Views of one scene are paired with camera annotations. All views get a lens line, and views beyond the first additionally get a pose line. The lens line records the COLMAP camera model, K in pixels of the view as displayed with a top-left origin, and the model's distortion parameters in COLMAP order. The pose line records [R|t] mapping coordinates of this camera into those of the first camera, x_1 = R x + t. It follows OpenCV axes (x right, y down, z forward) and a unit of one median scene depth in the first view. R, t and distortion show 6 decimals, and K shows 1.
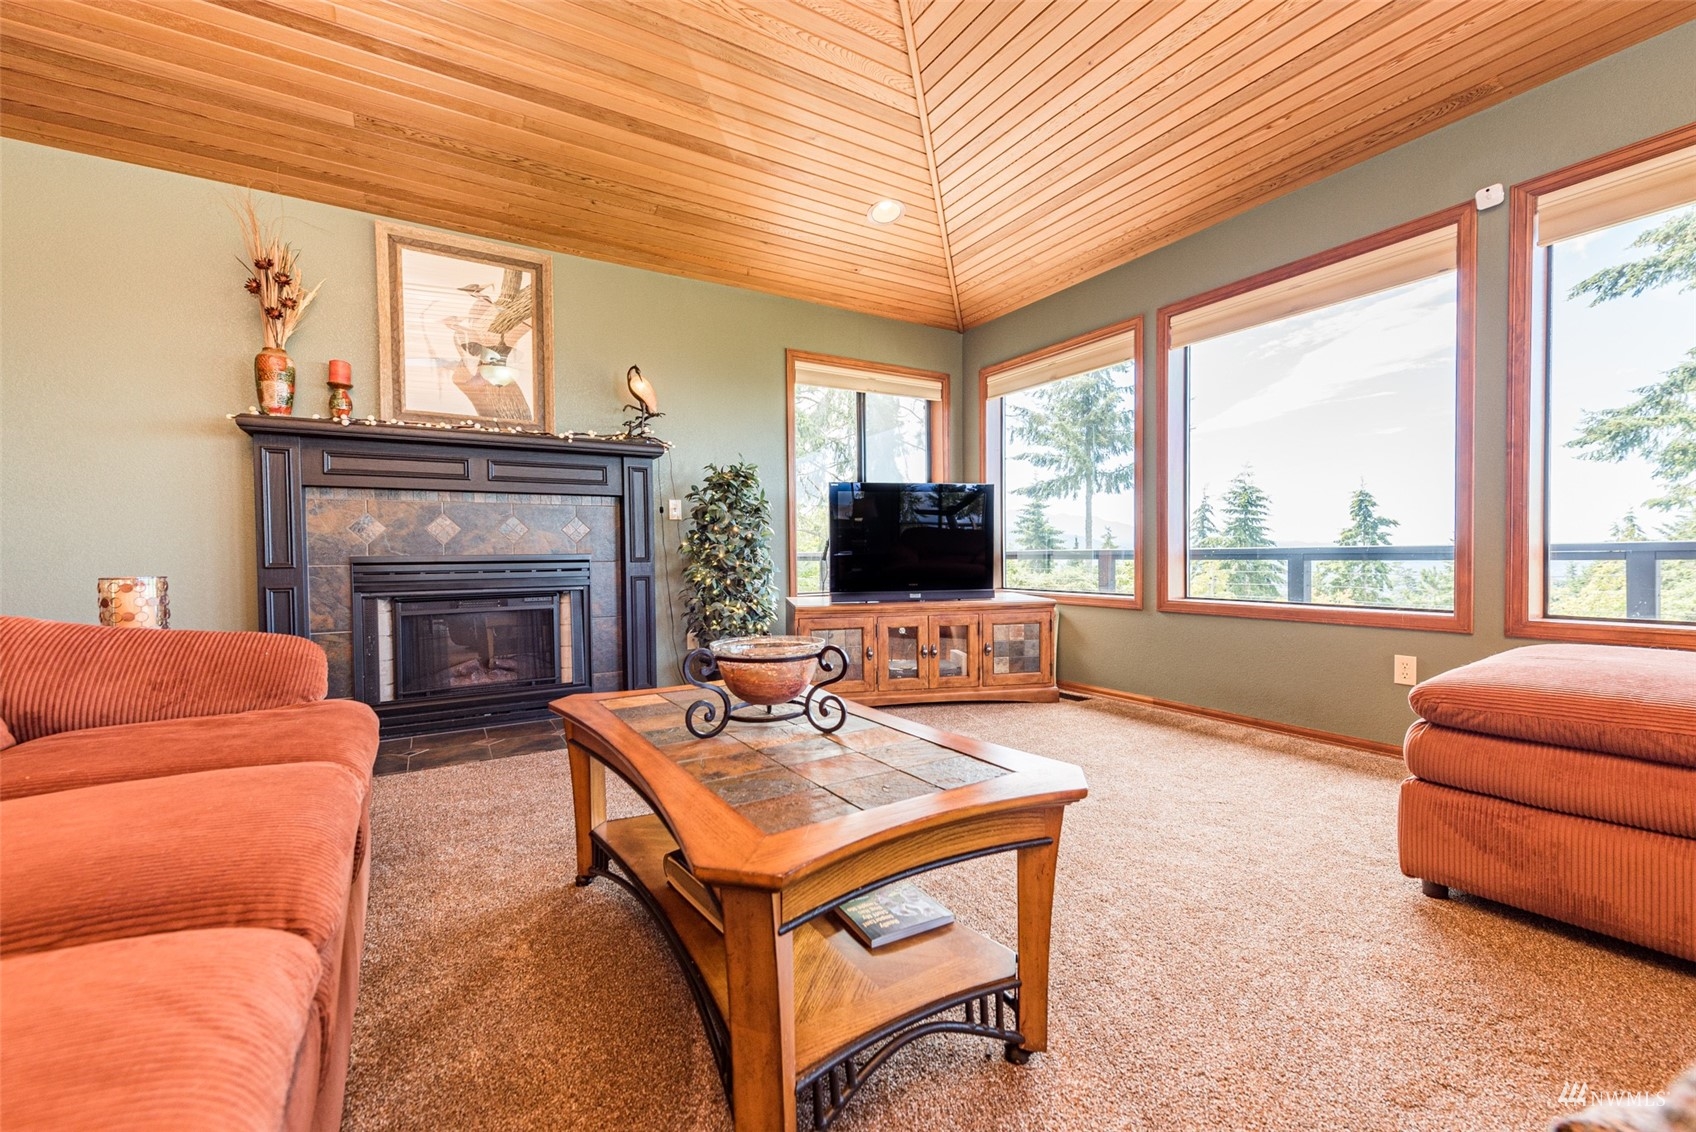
lens RADIAL K [[666.9, 0, 854.8], [0, 666.9, 564.1], [0, 0, 1]] dist [0.007696, -0.000228]
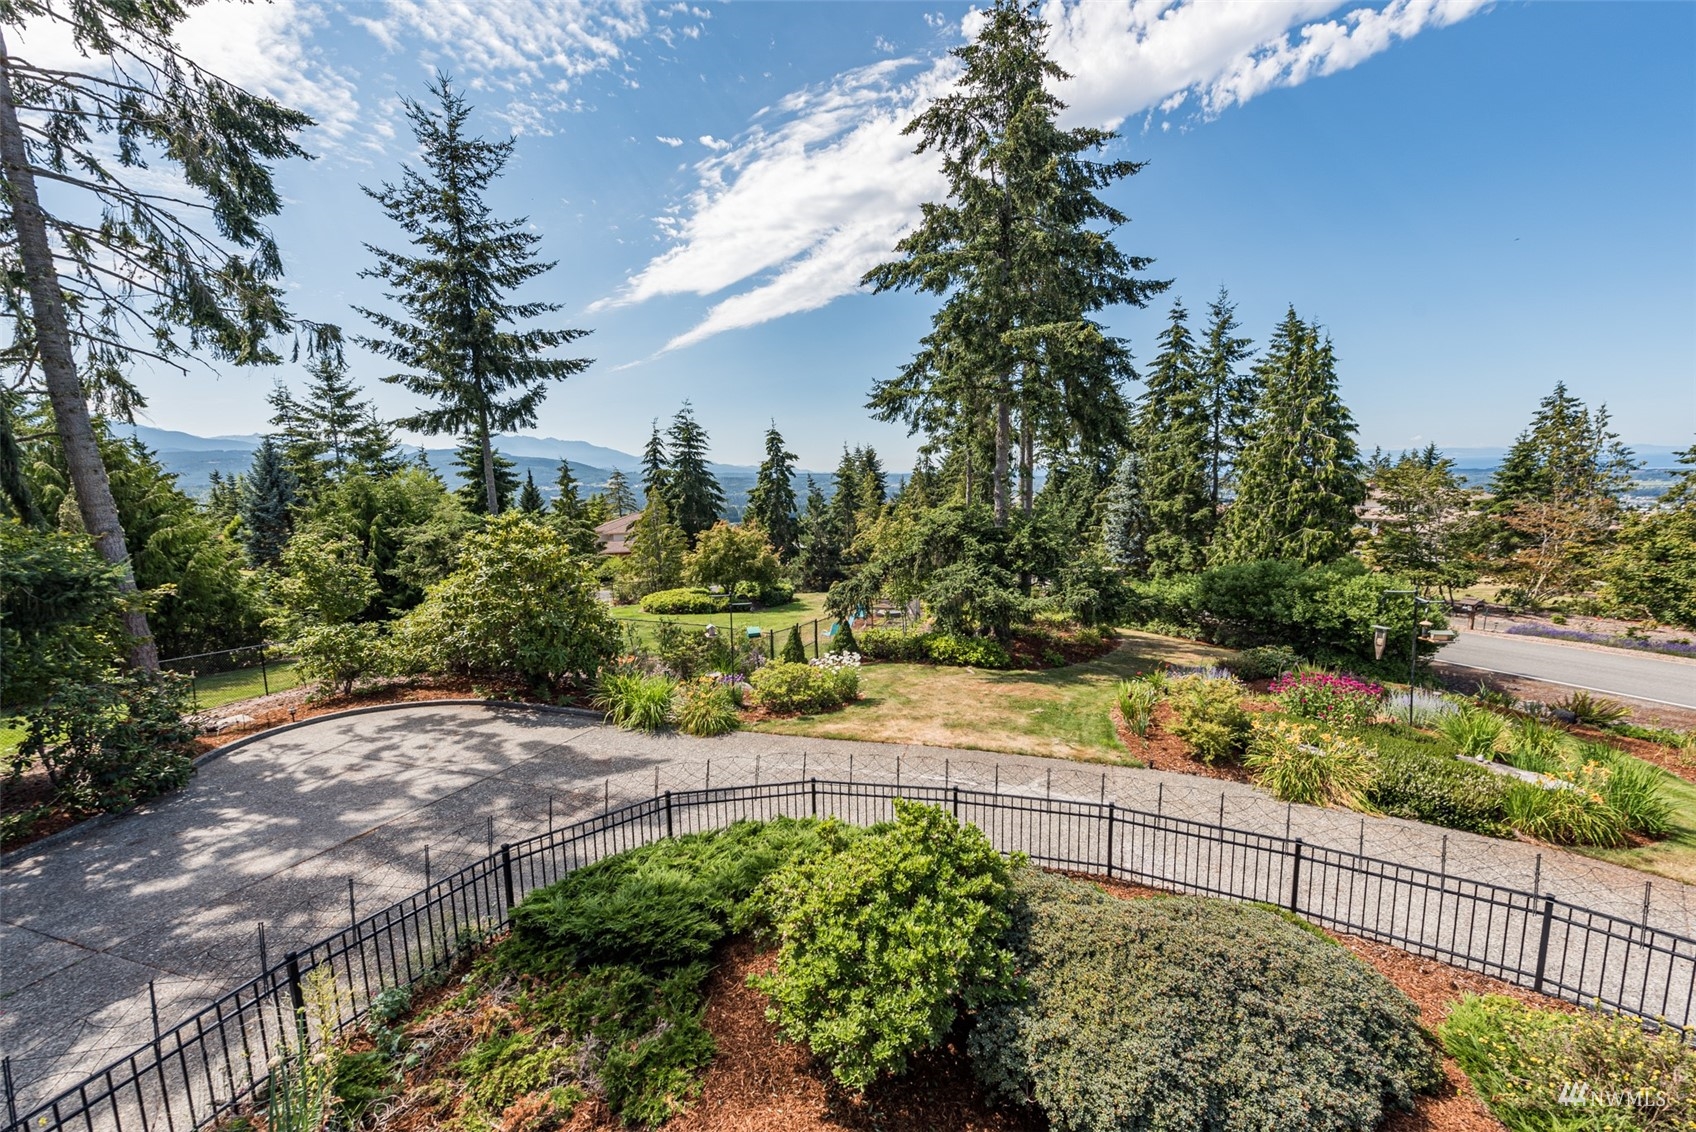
lens RADIAL K [[666.9, 0, 837.7], [0, 666.9, 566.3], [0, 0, 1]] dist [0.007696, -0.000228]
pose [[0.752121, -0.103621, 0.650828, 0.110854], [0.031524, 0.992088, 0.121524, -0.021406], [-0.658271, -0.070884, 0.749436, 0.048307]]
